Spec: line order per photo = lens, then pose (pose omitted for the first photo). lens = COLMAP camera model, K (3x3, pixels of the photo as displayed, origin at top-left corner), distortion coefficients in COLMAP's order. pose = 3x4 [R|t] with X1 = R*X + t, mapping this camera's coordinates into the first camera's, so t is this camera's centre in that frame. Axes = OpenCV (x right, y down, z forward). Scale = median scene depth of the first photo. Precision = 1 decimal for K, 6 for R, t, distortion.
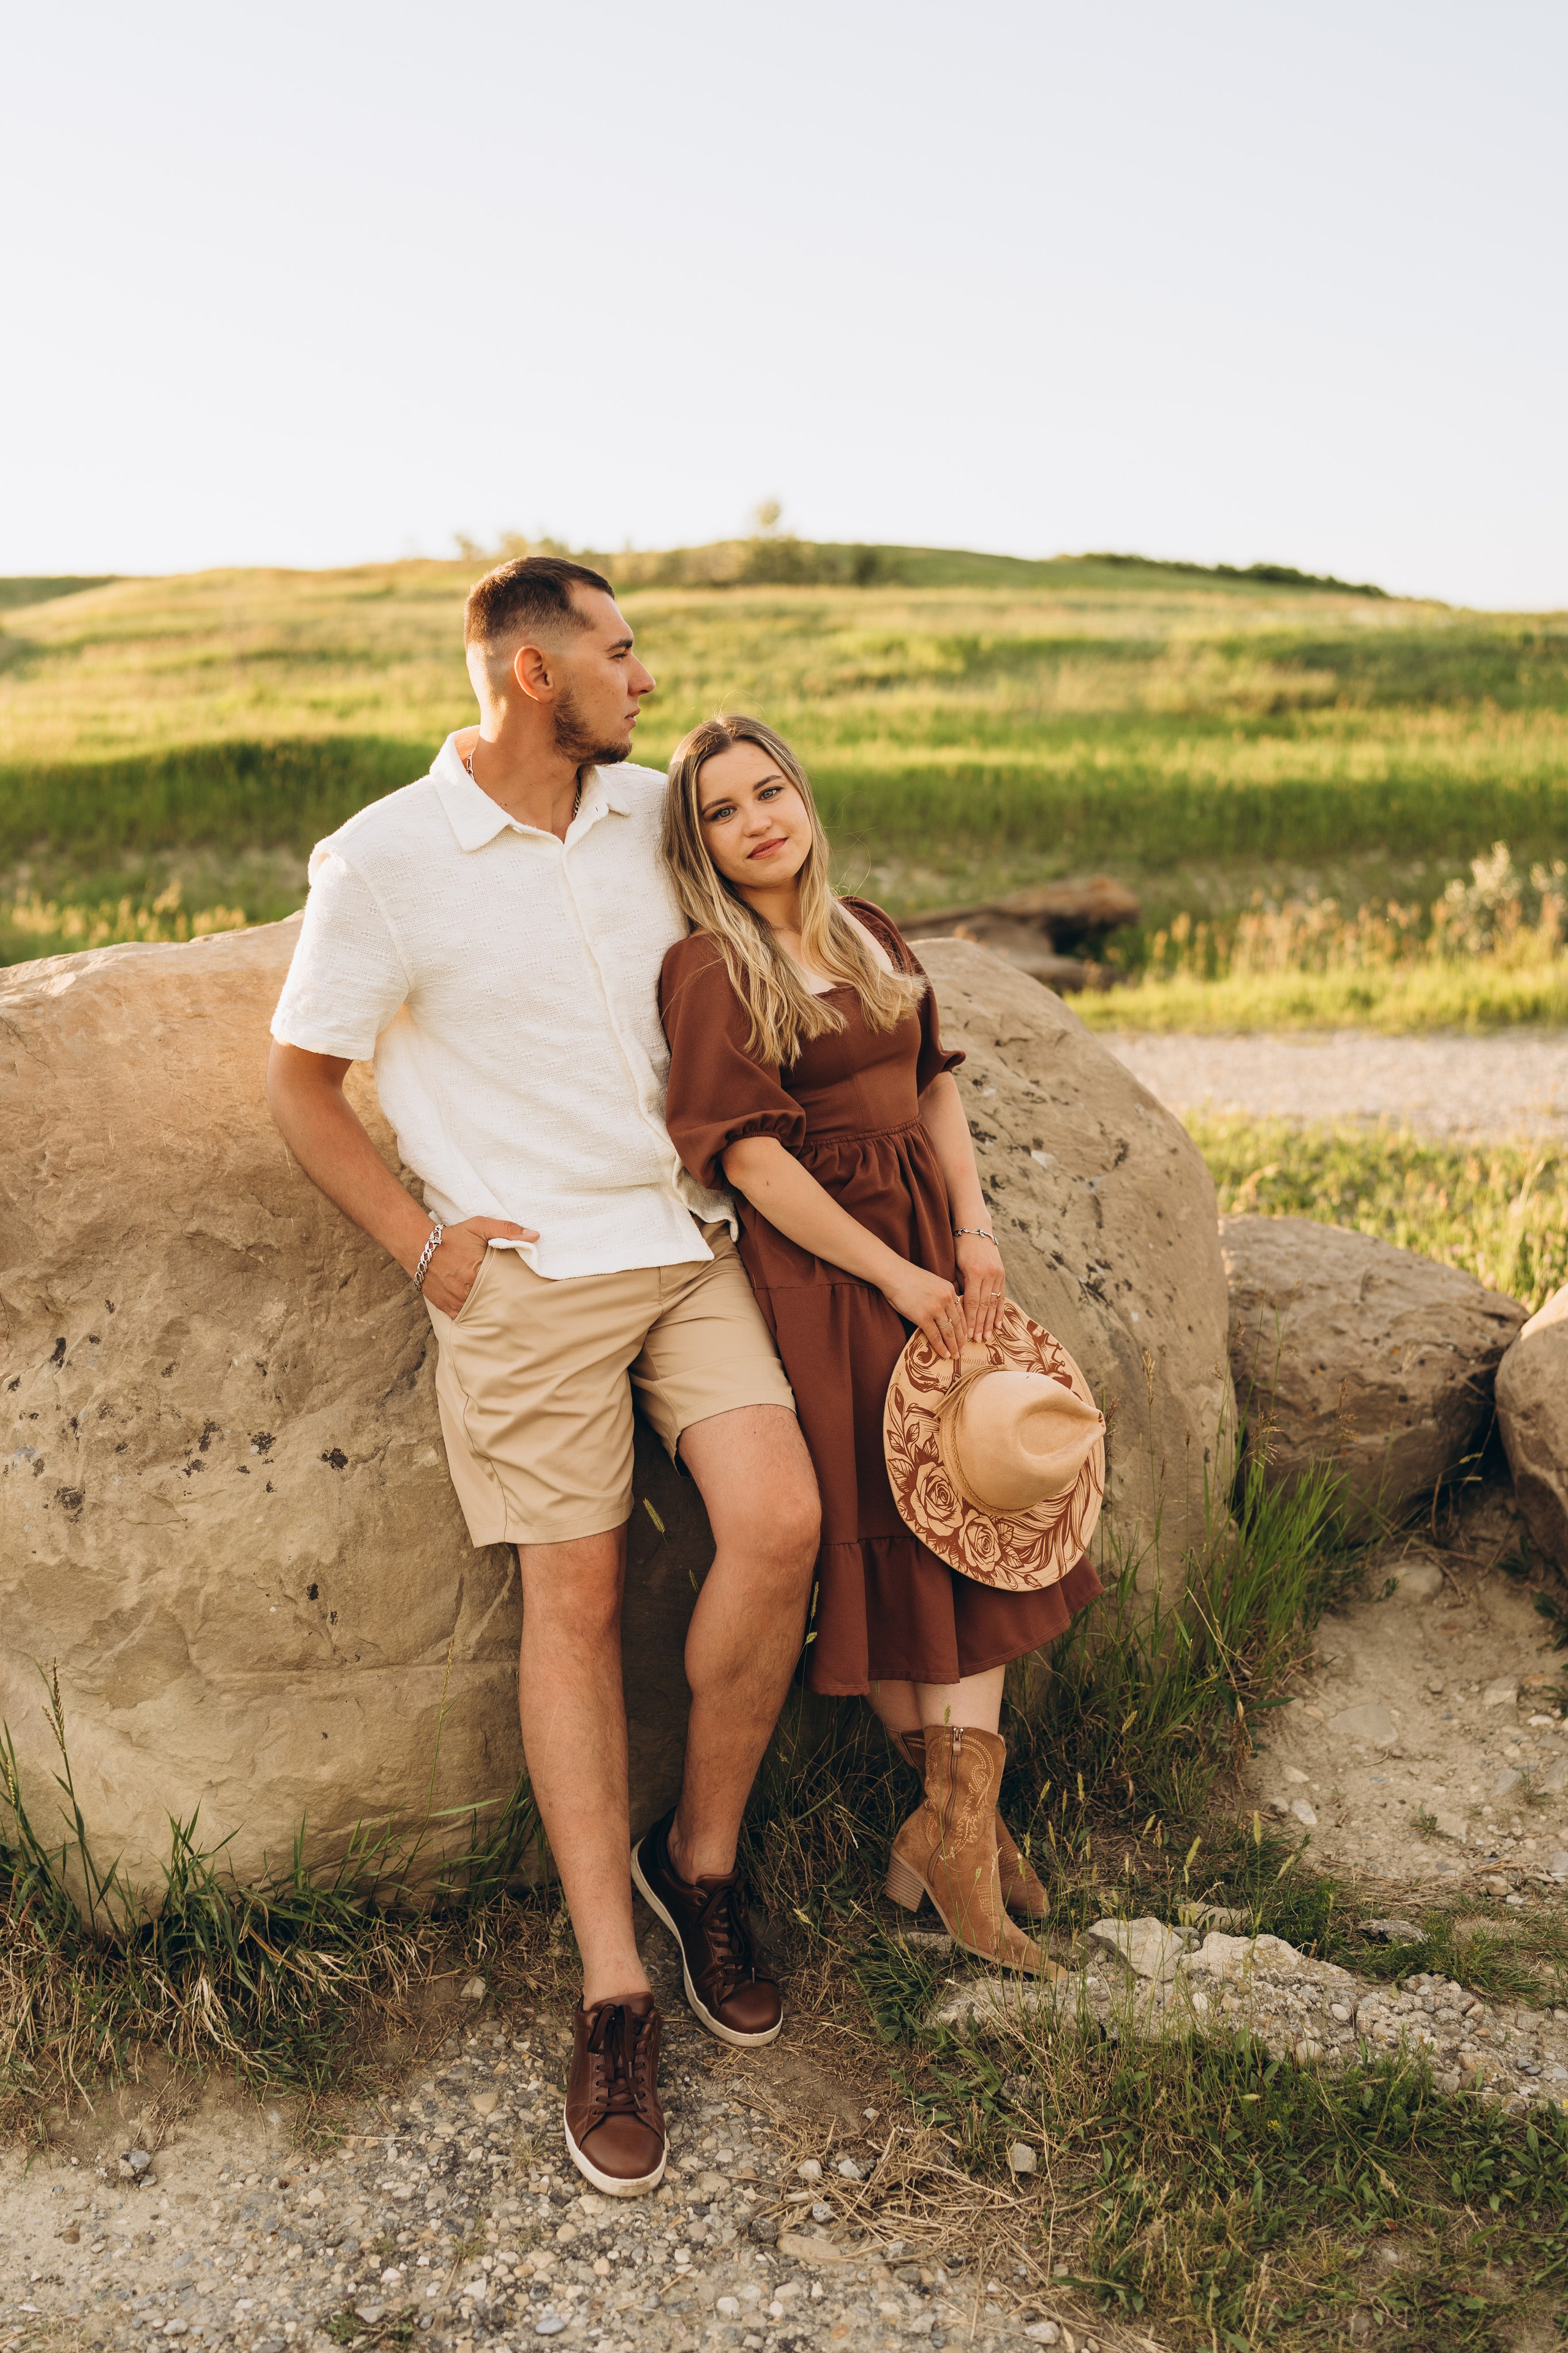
lens RADIAL K [[2388.4, 0, 782.0], [0, 2388.4, 1189.7], [0, 0, 1]] dist [-0.006211, -0.006782]
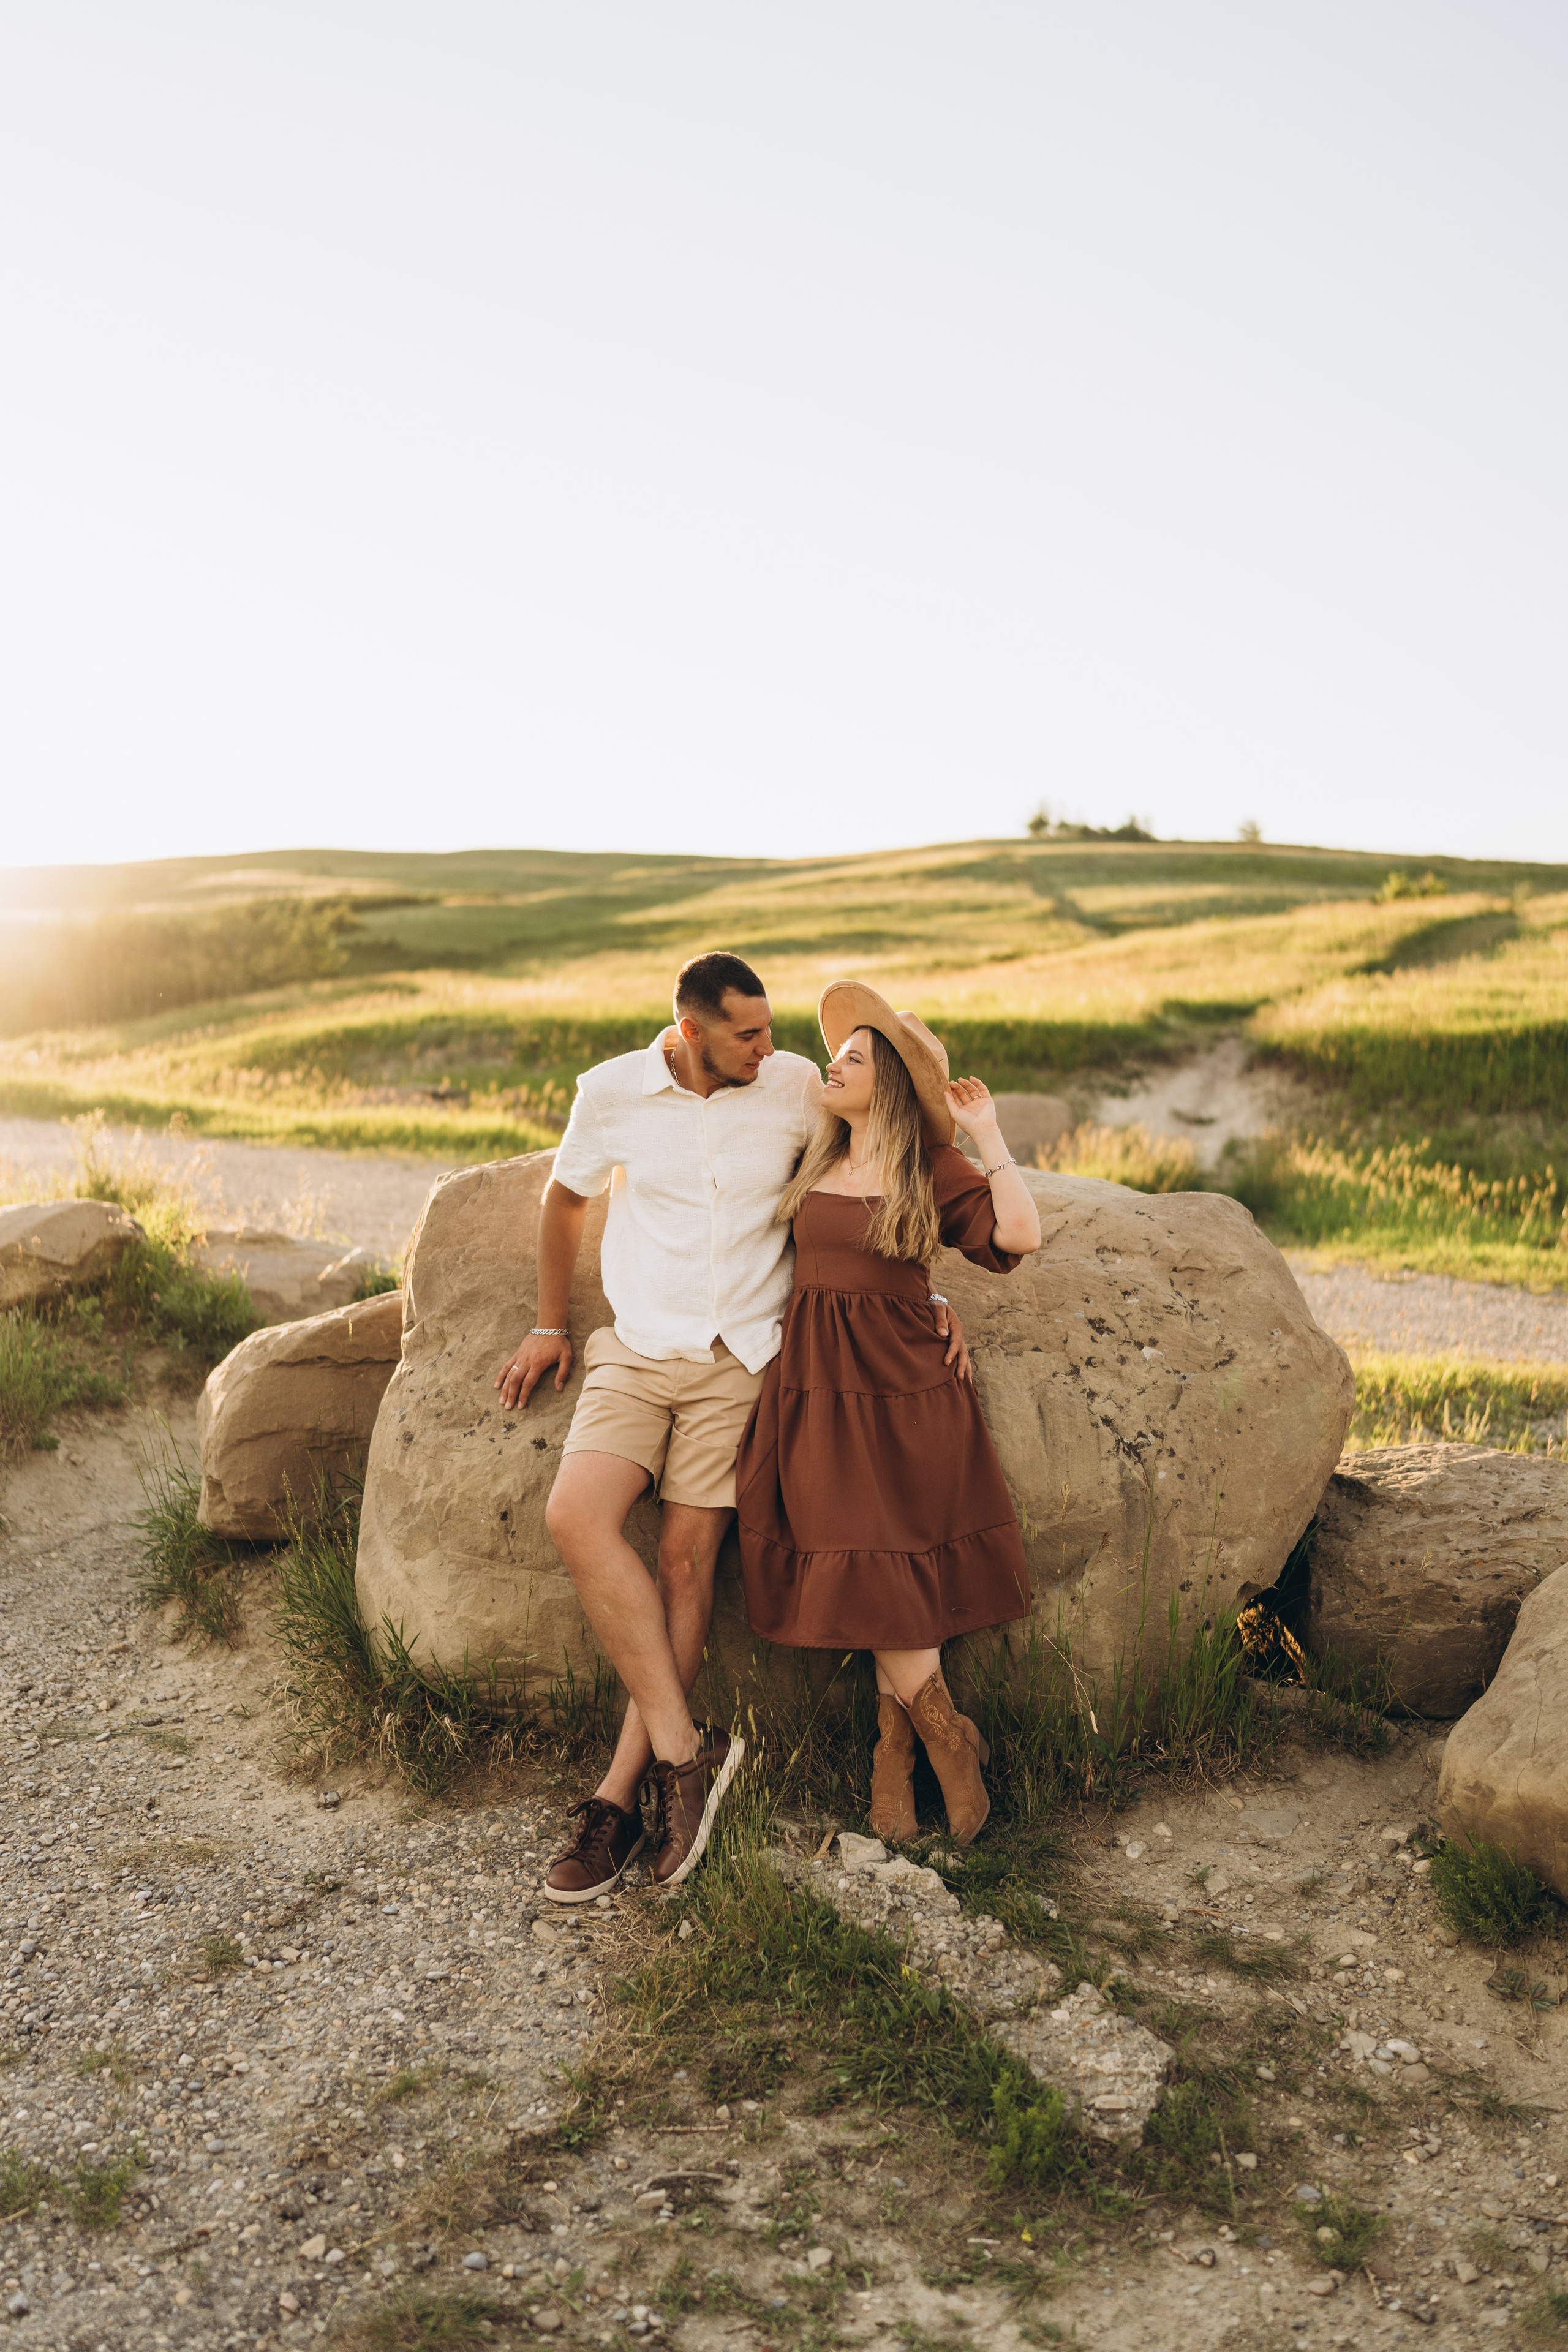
lens RADIAL K [[2226.1, 0, 797.0], [0, 2226.1, 1173.8], [0, 0, 1]] dist [-0.001055, -0.006315]
pose [[0.789229, 0.084393, -0.608273, 0.900937], [-0.151632, 0.986623, -0.059856, -0.009557], [0.595085, 0.139474, 0.791468, -0.167845]]
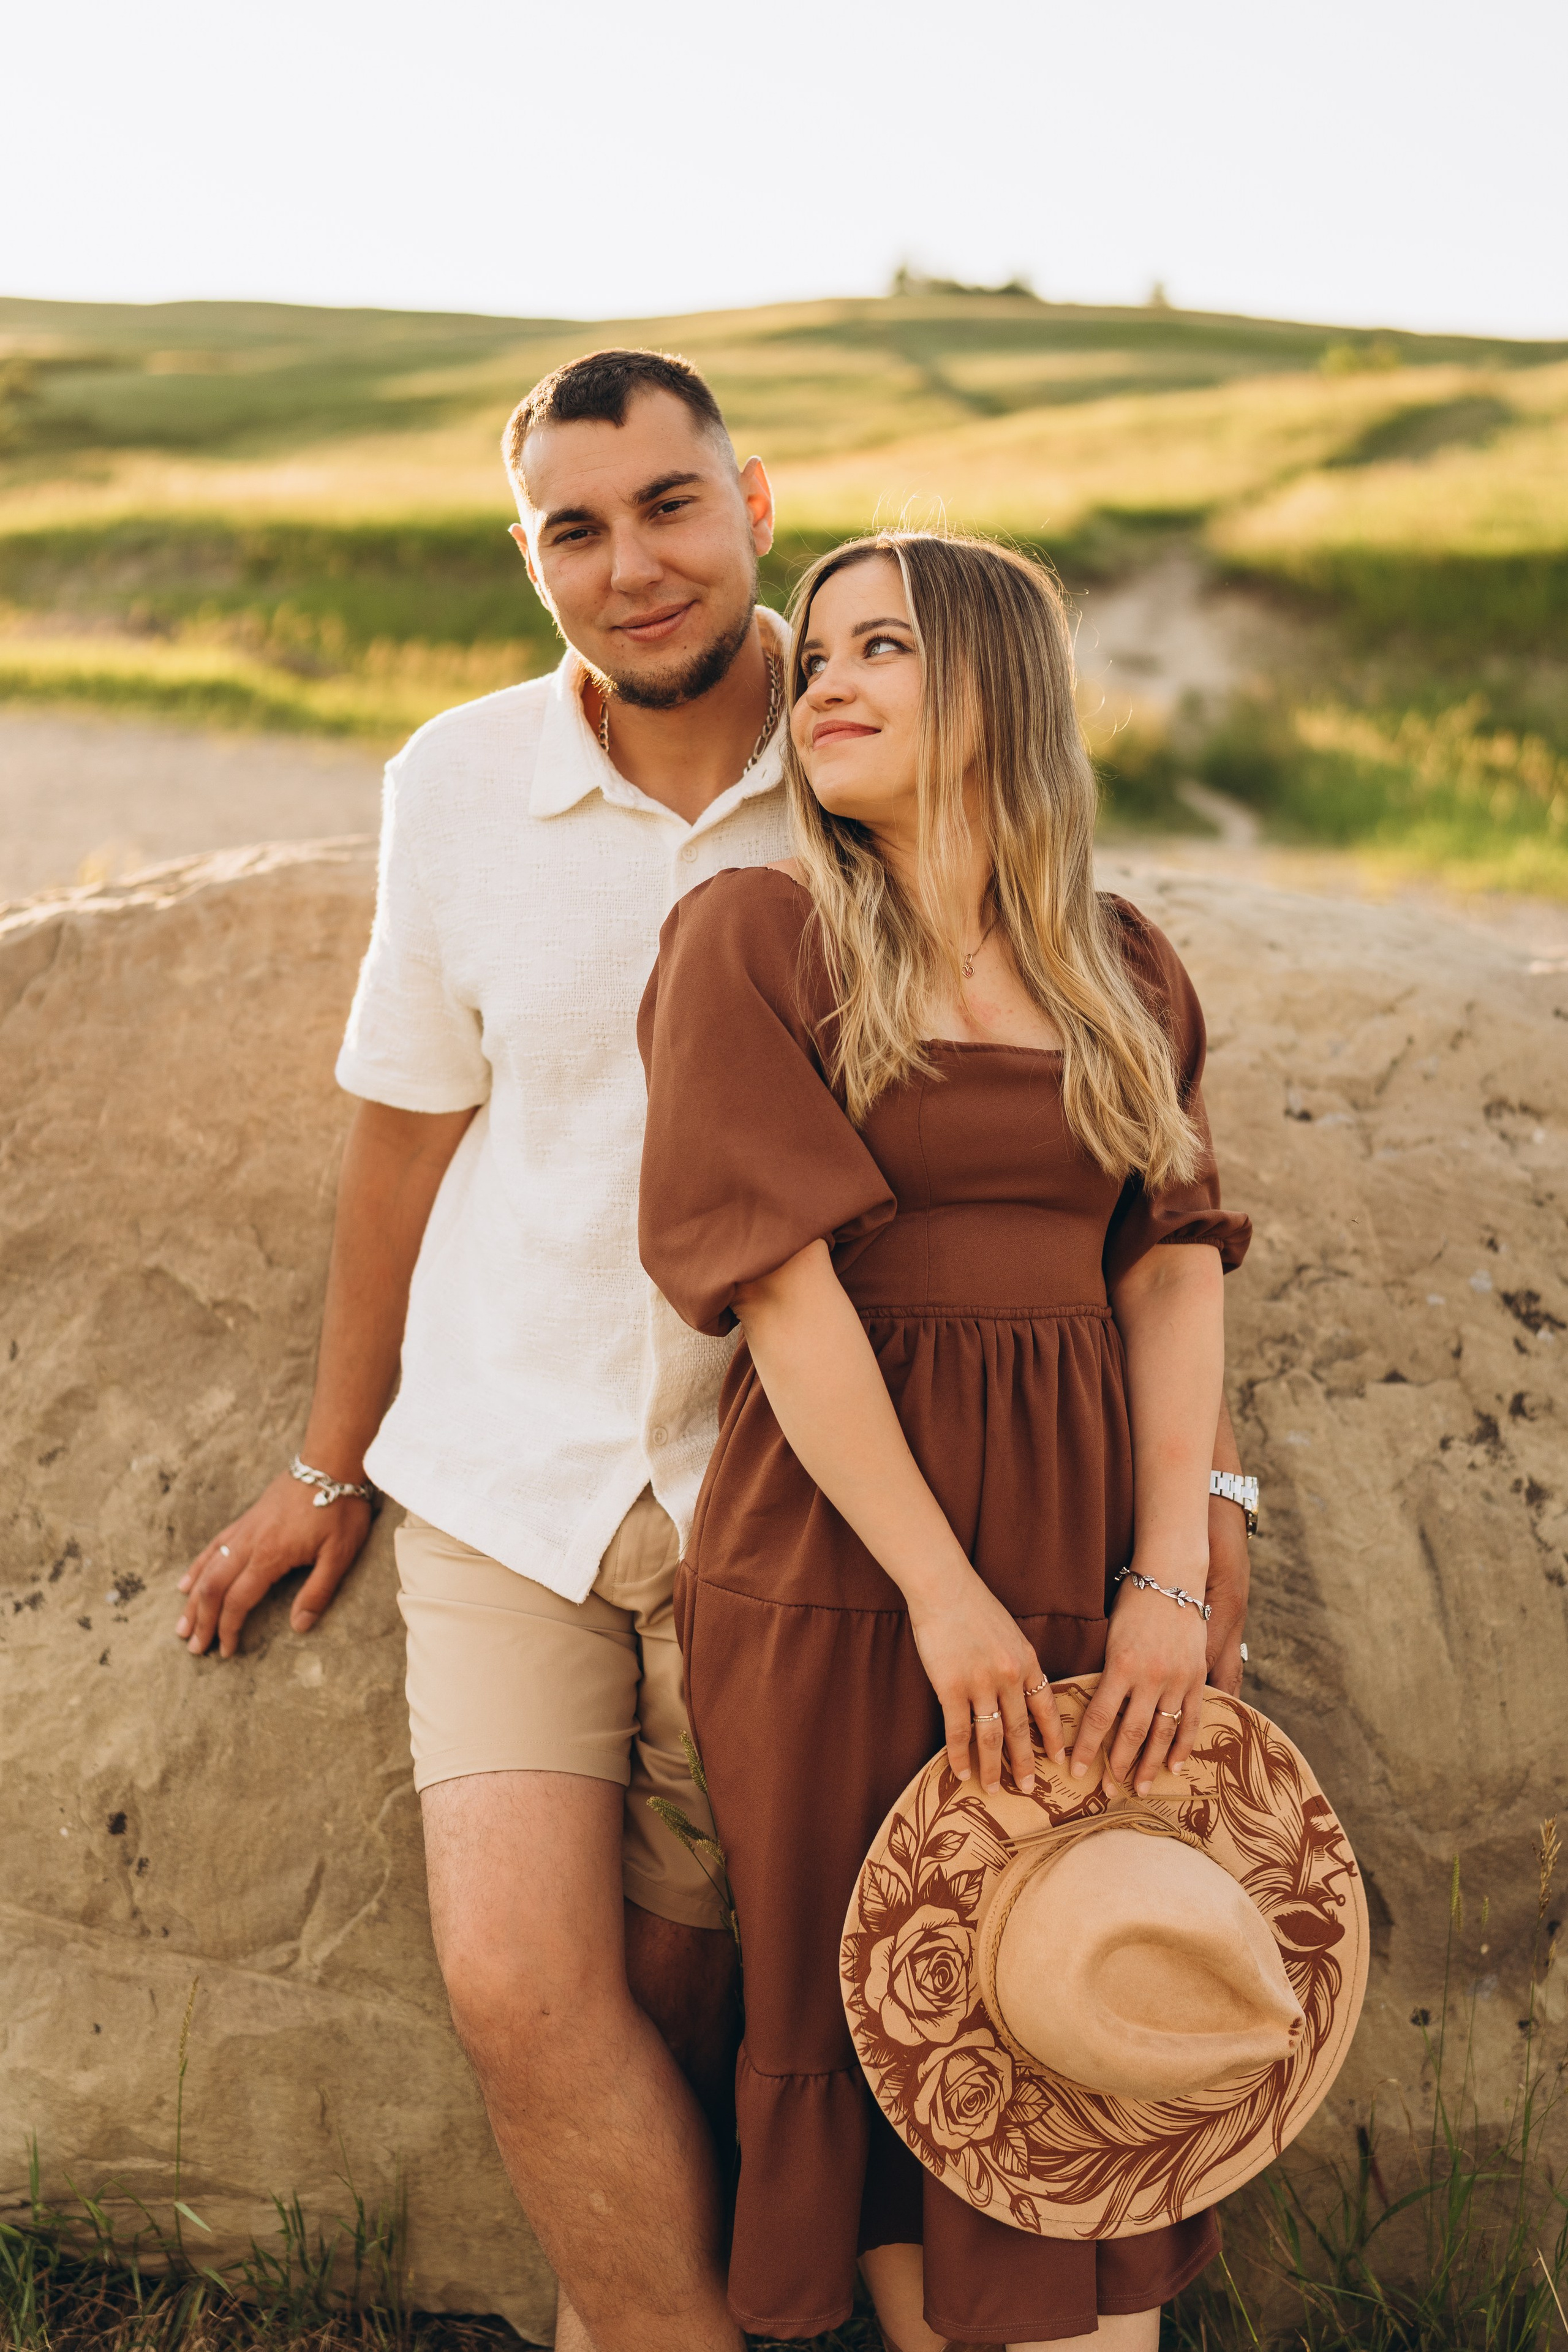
lens RADIAL K [[2595.6, 0, 844.3], [0, 2595.6, 1140.2], [0, 0, 1]] dist [0.002781, -0.000728]
pose [[0.841913, 0.172968, -0.511141, 0.325503], [-0.148234, 0.984927, 0.089135, -0.122766], [0.518854, 0.000725, 0.854862, 0.456758]]
